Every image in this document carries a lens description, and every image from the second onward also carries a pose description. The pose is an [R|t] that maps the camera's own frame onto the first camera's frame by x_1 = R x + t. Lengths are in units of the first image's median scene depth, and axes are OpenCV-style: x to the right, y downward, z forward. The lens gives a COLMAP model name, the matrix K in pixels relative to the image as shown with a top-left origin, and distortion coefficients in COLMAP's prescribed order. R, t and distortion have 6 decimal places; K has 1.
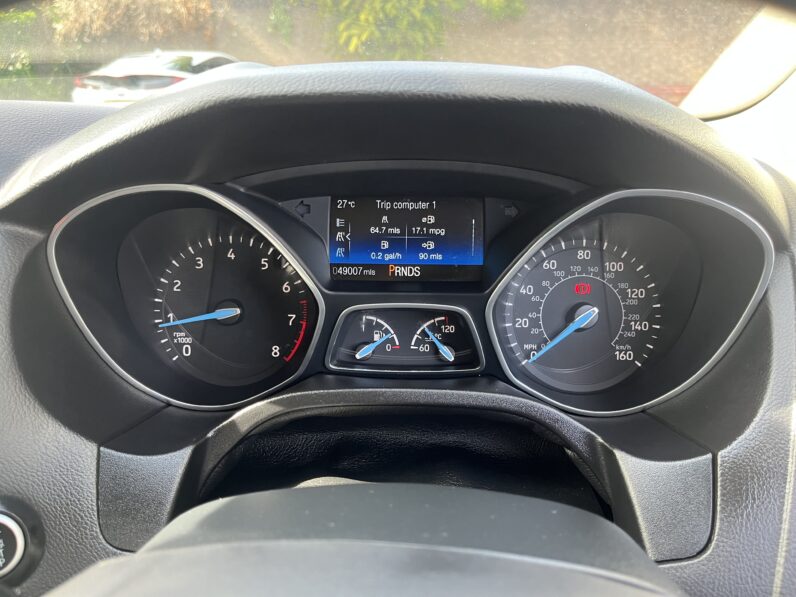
lens RADIAL K [[610.0, 0, 399.7], [0, 610.0, 300.3], [0, 0, 1]] dist [0.078559, -0.121492]
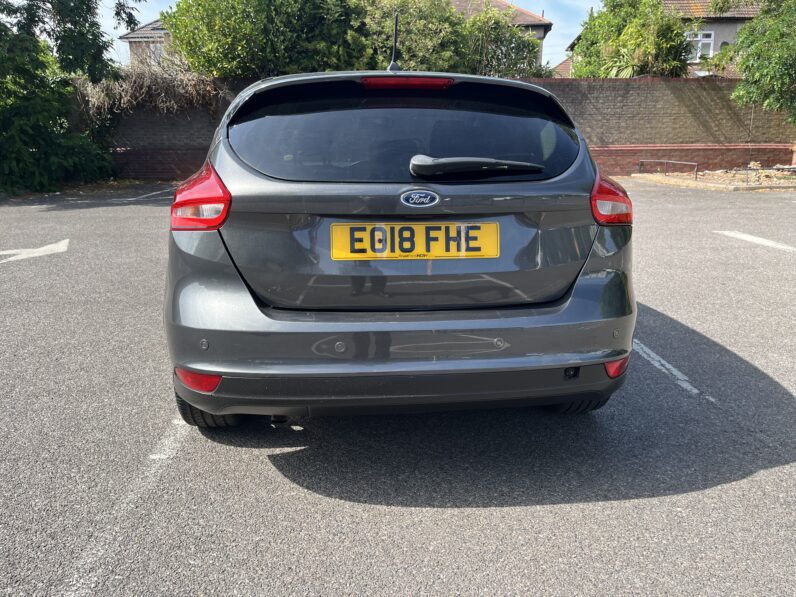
lens RADIAL K [[611.8, 0, 398.0], [0, 611.8, 298.5], [0, 0, 1]] dist [0.097553, -0.155885]
pose [[0.993451, -0.028034, 0.110767, -1.751979], [0.037072, 0.996073, -0.080396, 2.848381], [-0.108078, 0.083976, 0.990589, -9.376406]]
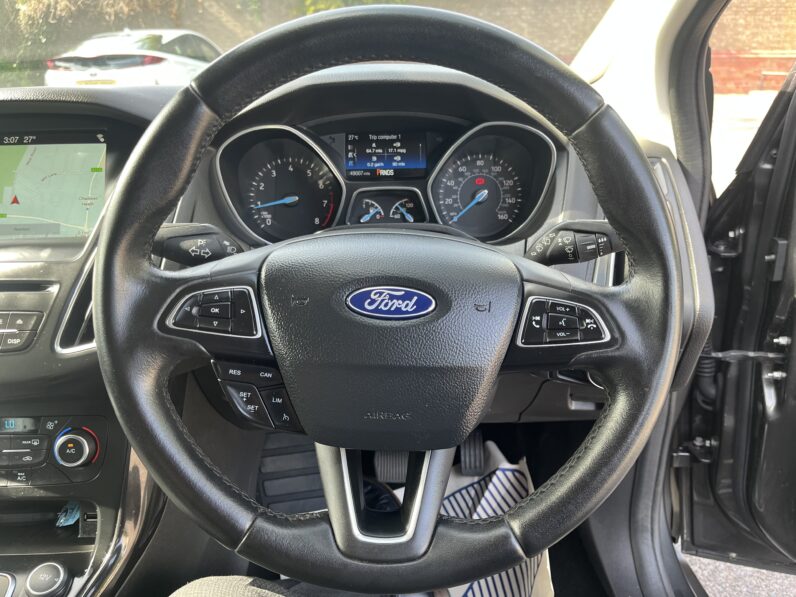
lens RADIAL K [[611.8, 0, 398.0], [0, 611.8, 298.5], [0, 0, 1]] dist [0.097553, -0.155885]
pose [[0.998671, -0.036268, 0.036609, -0.034663], [0.034964, 0.998753, 0.035643, 0.262663], [-0.037856, -0.034316, 0.998694, -0.879016]]
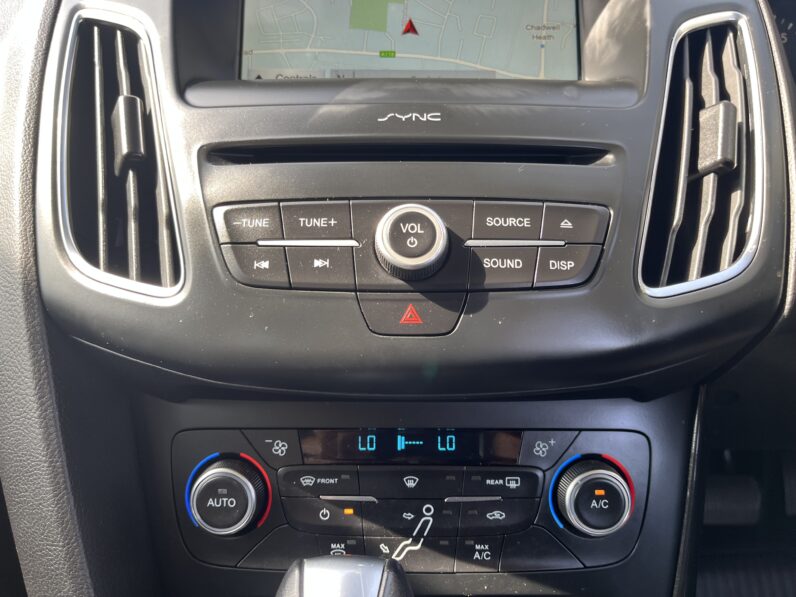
lens RADIAL K [[610.0, 0, 399.7], [0, 610.0, 300.3], [0, 0, 1]] dist [0.078559, -0.121492]
pose [[0.999848, -0.007497, 0.015768, -0.956442], [0.007017, 0.999517, 0.030273, 0.384995], [-0.015987, -0.030158, 0.999417, -0.130661]]
